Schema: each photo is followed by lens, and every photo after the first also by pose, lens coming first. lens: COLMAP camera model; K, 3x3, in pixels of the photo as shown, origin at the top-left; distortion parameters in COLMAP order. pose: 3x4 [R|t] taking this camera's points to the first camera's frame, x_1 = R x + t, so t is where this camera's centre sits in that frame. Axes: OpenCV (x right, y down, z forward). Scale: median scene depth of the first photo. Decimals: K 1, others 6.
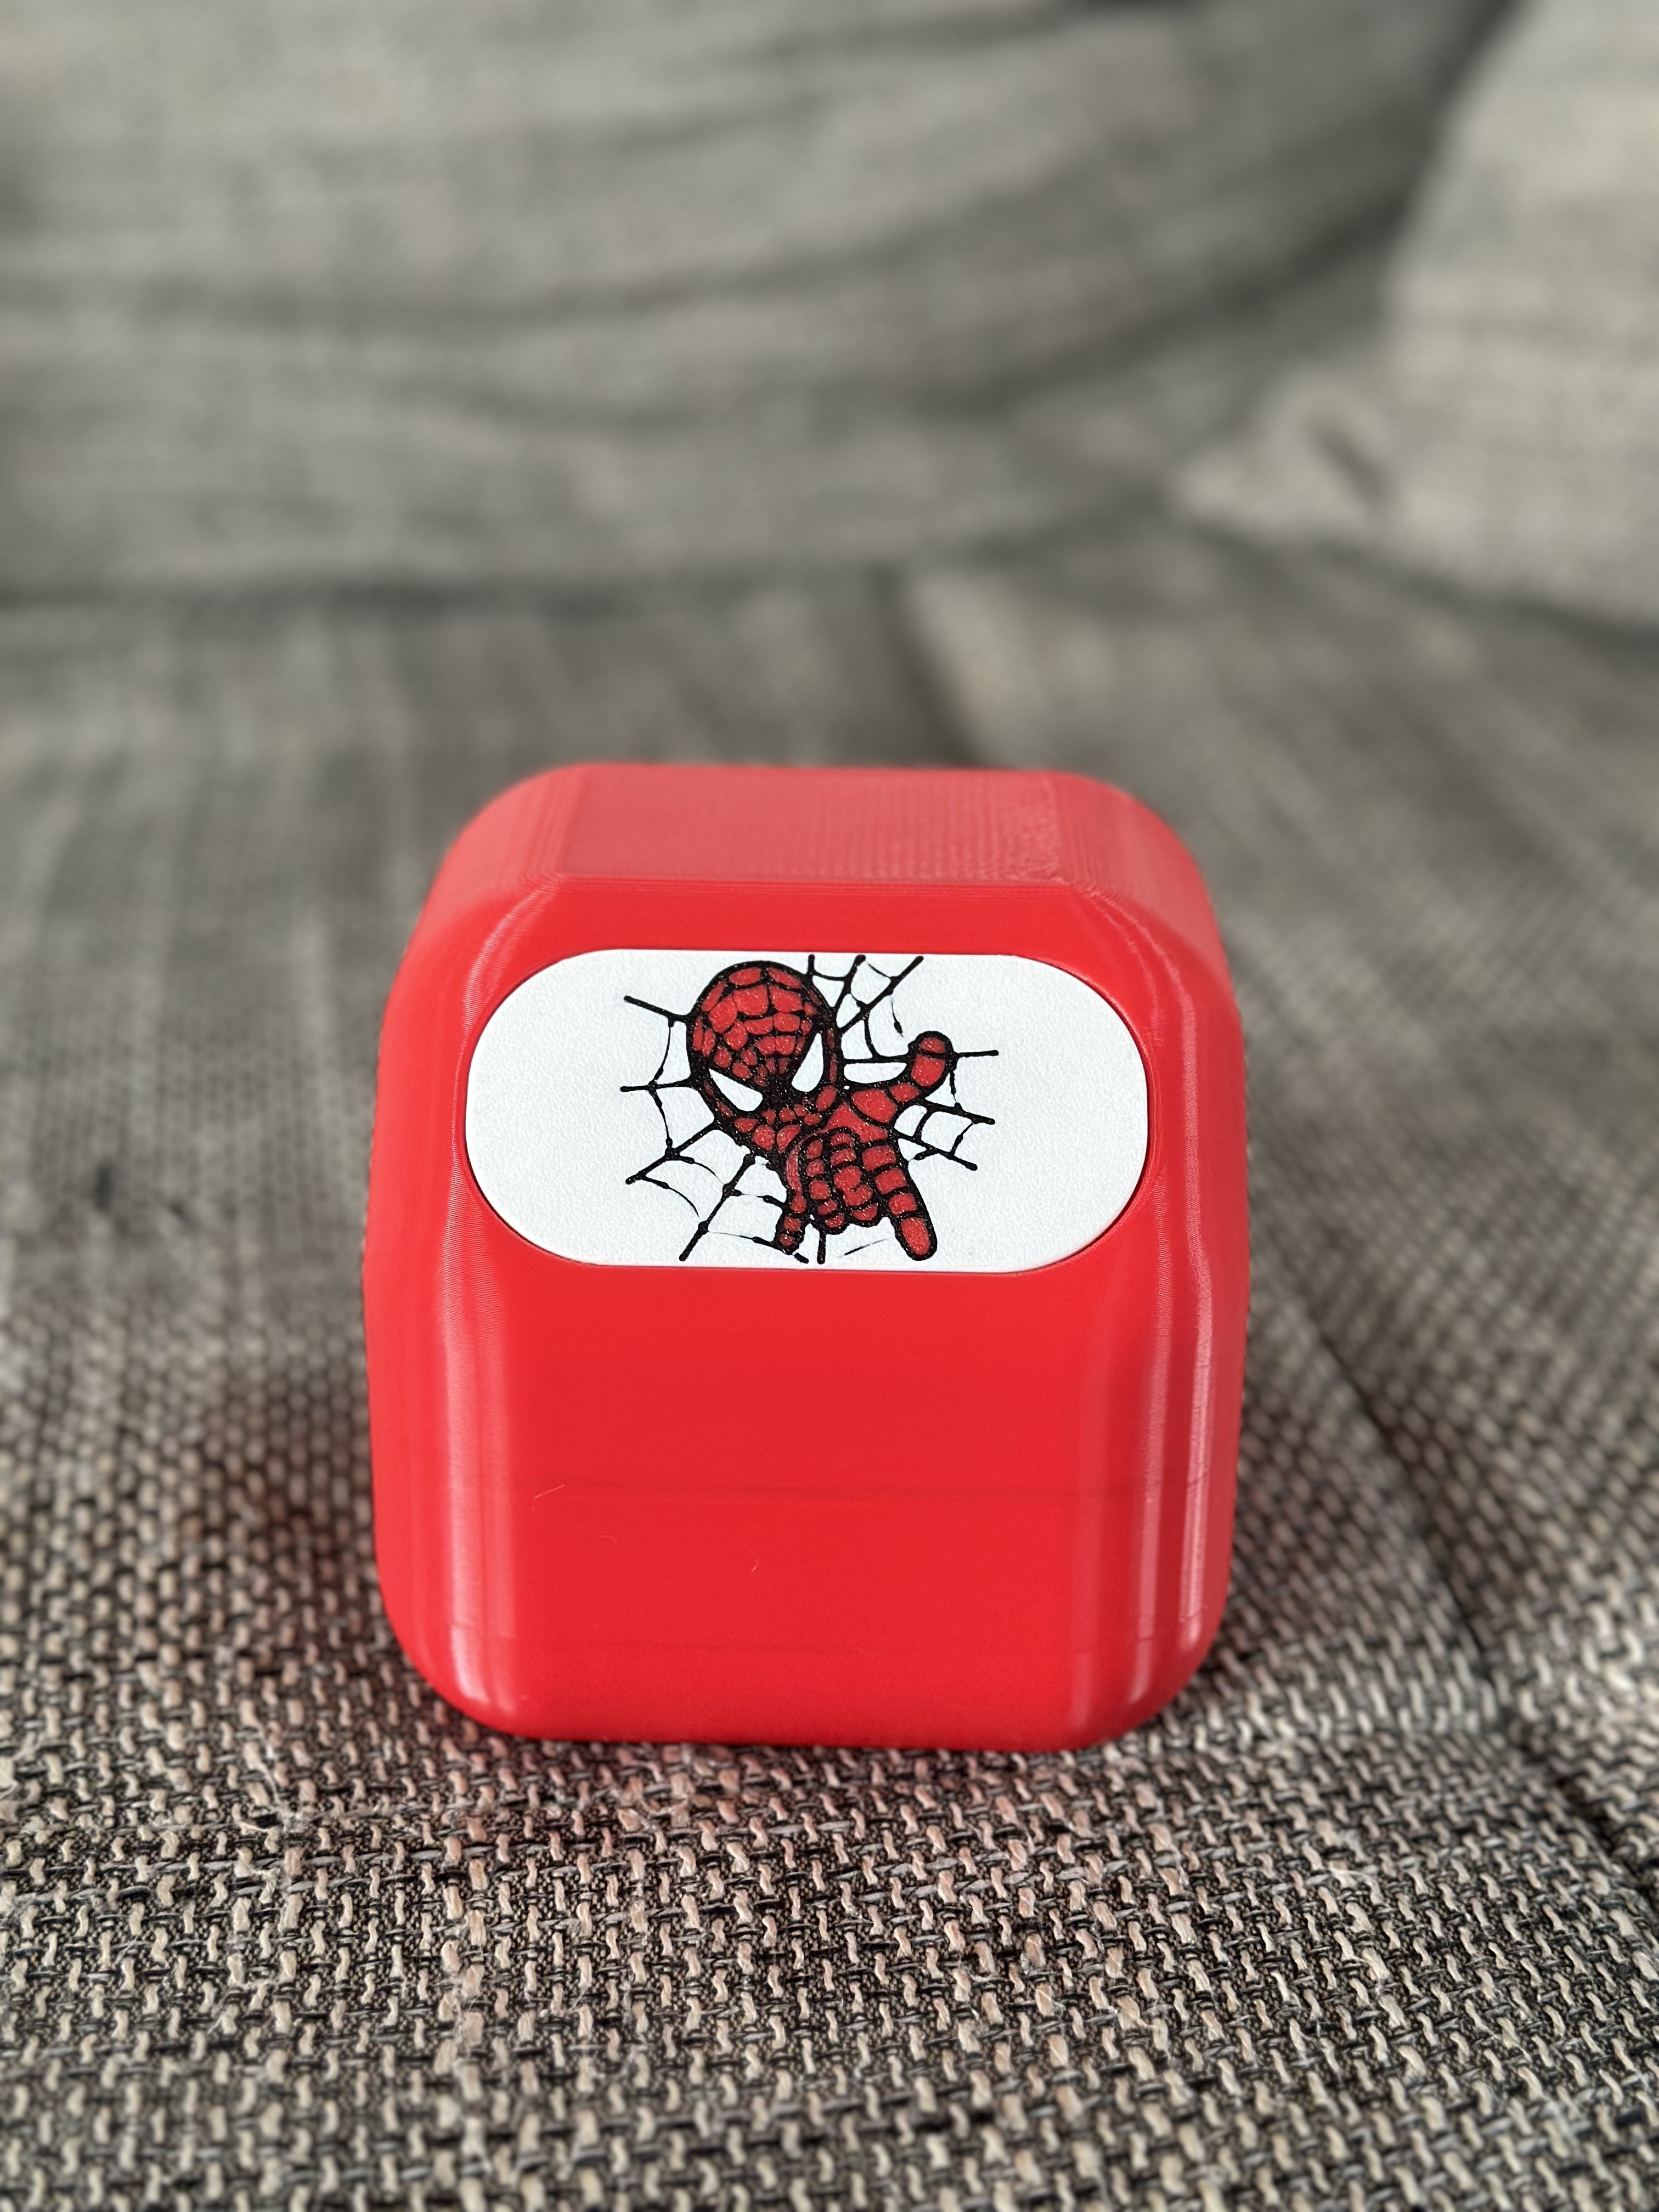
lens RADIAL K [[3063.7, 0, 829.5], [0, 3063.7, 1106.0], [0, 0, 1]] dist [0.178335, -0.411247]
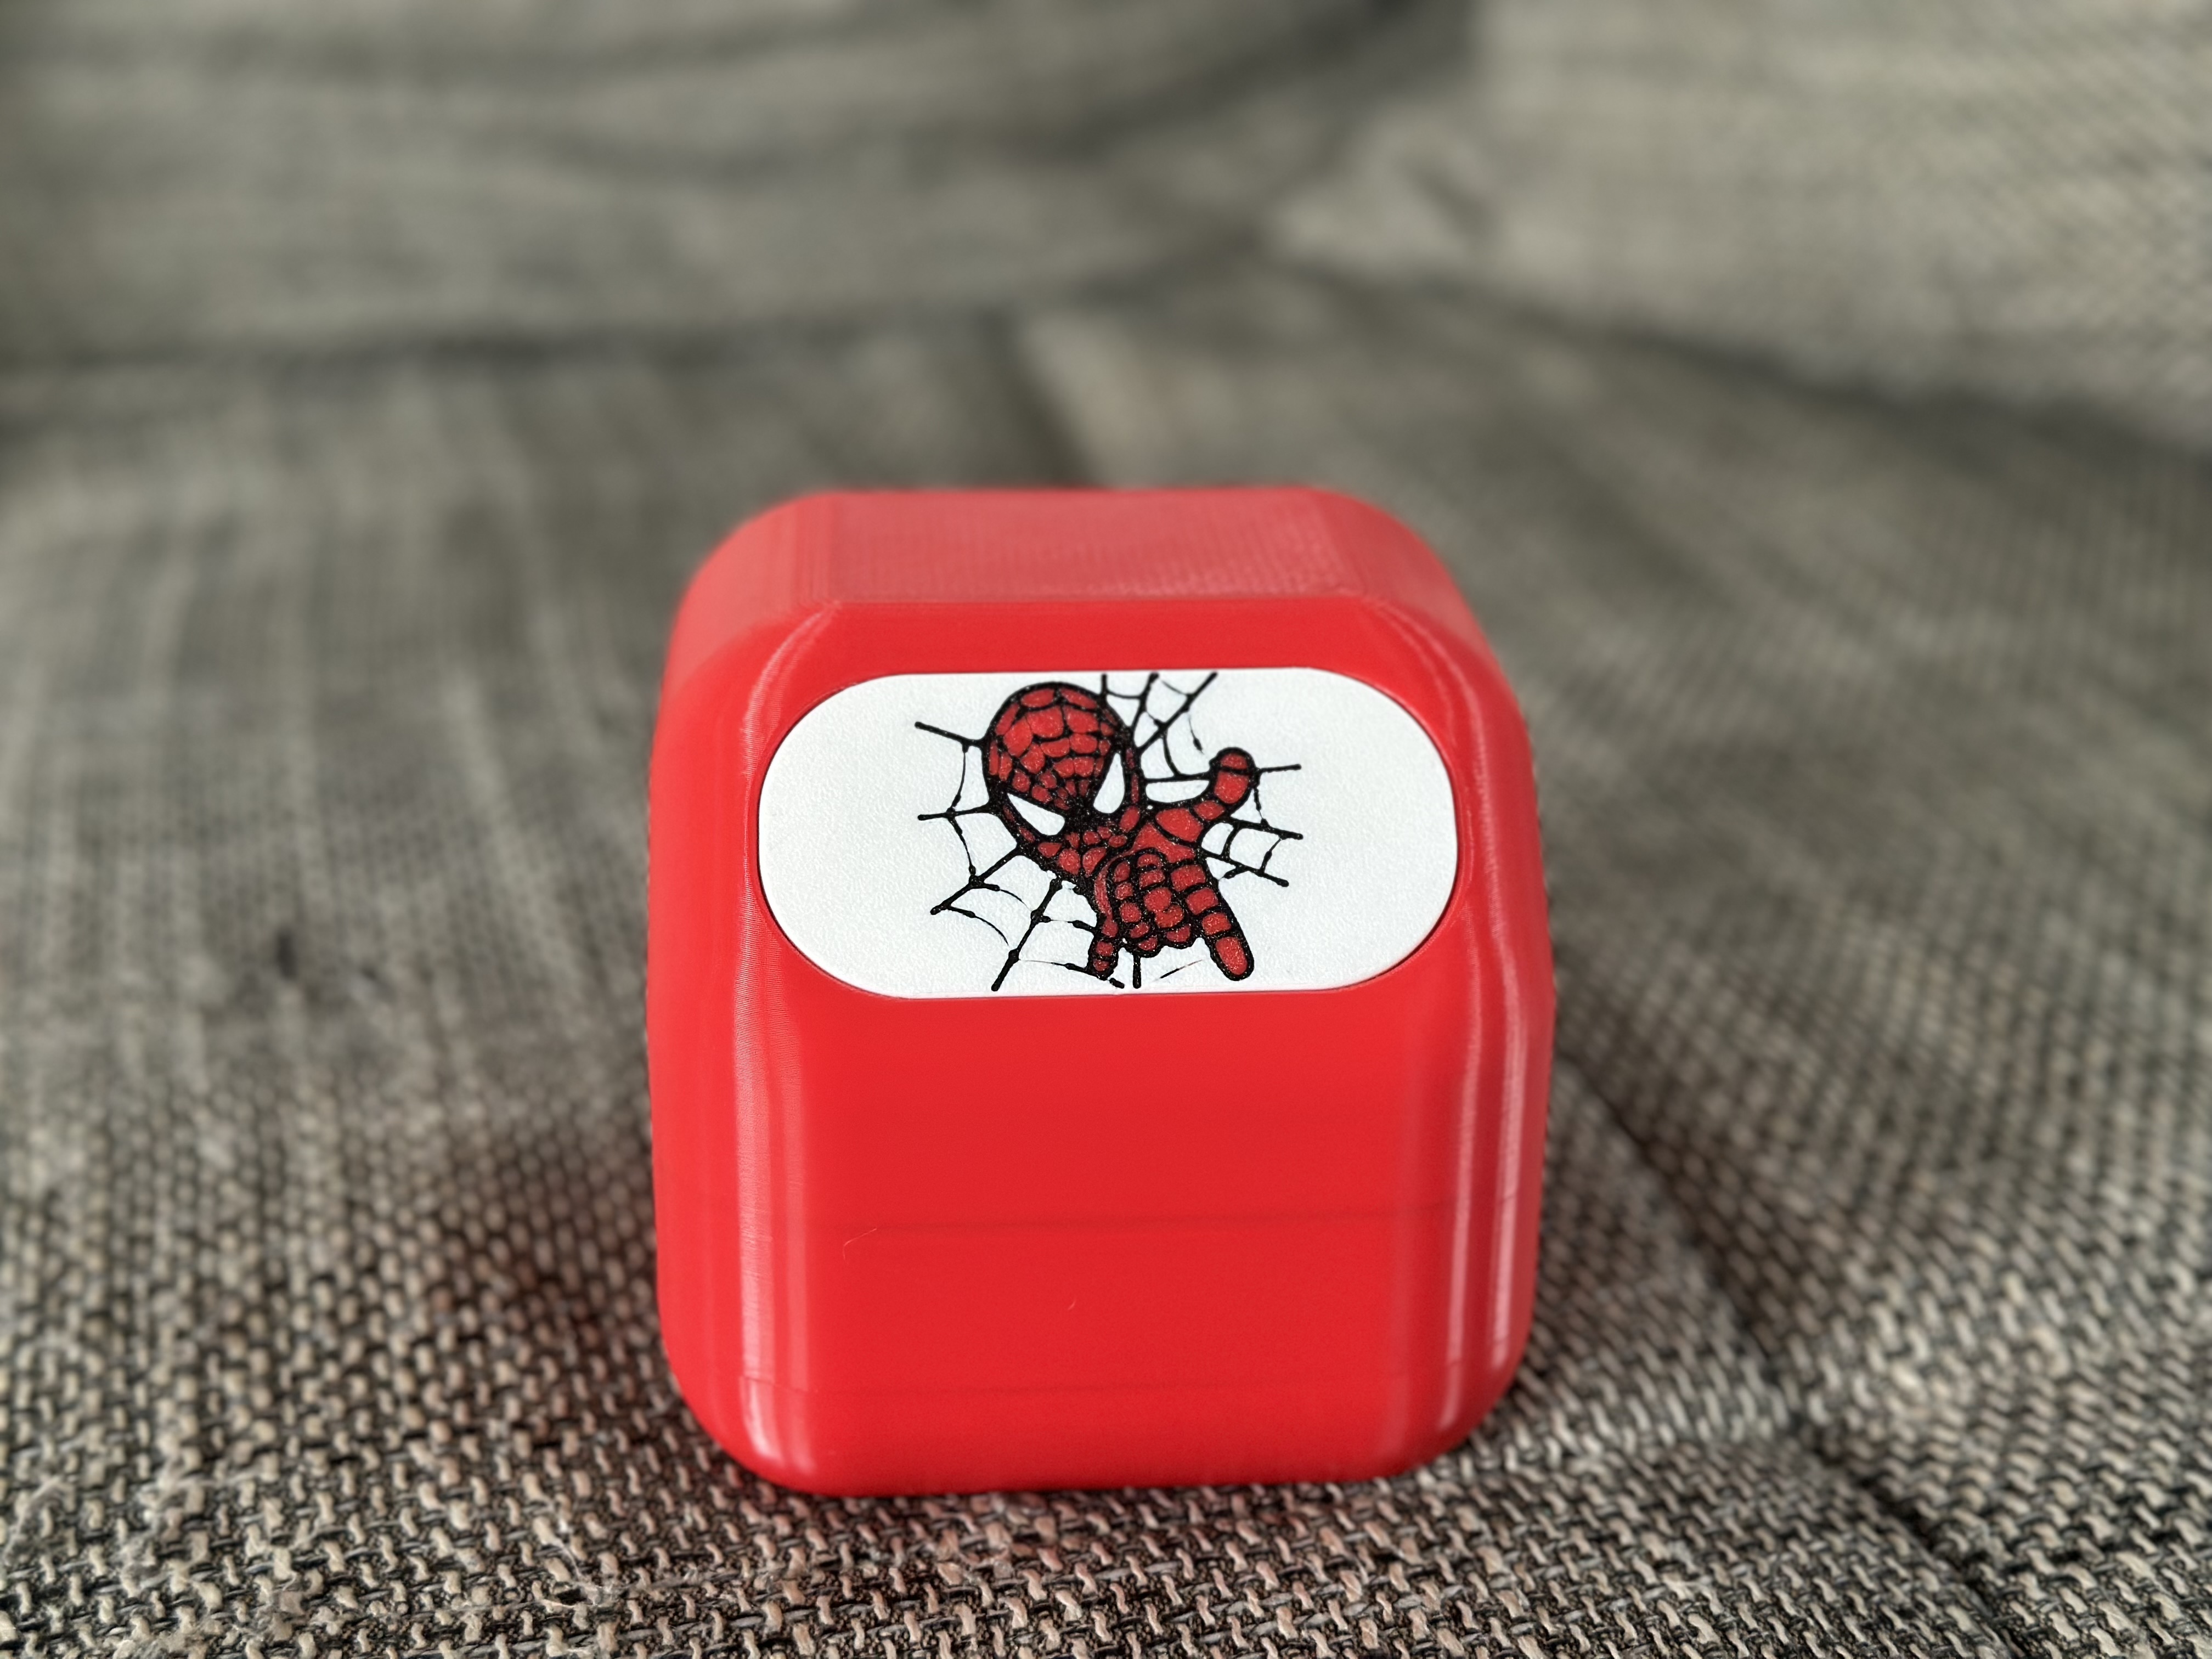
lens RADIAL K [[3063.7, 0, 1106.0], [0, 3063.7, 829.5], [0, 0, 1]] dist [0.178335, -0.411247]
pose [[0.995176, -0.036705, 0.090986, -0.096799], [0.037962, 0.999206, -0.012117, 0.012204], [-0.090469, 0.015512, 0.995778, 0.029847]]
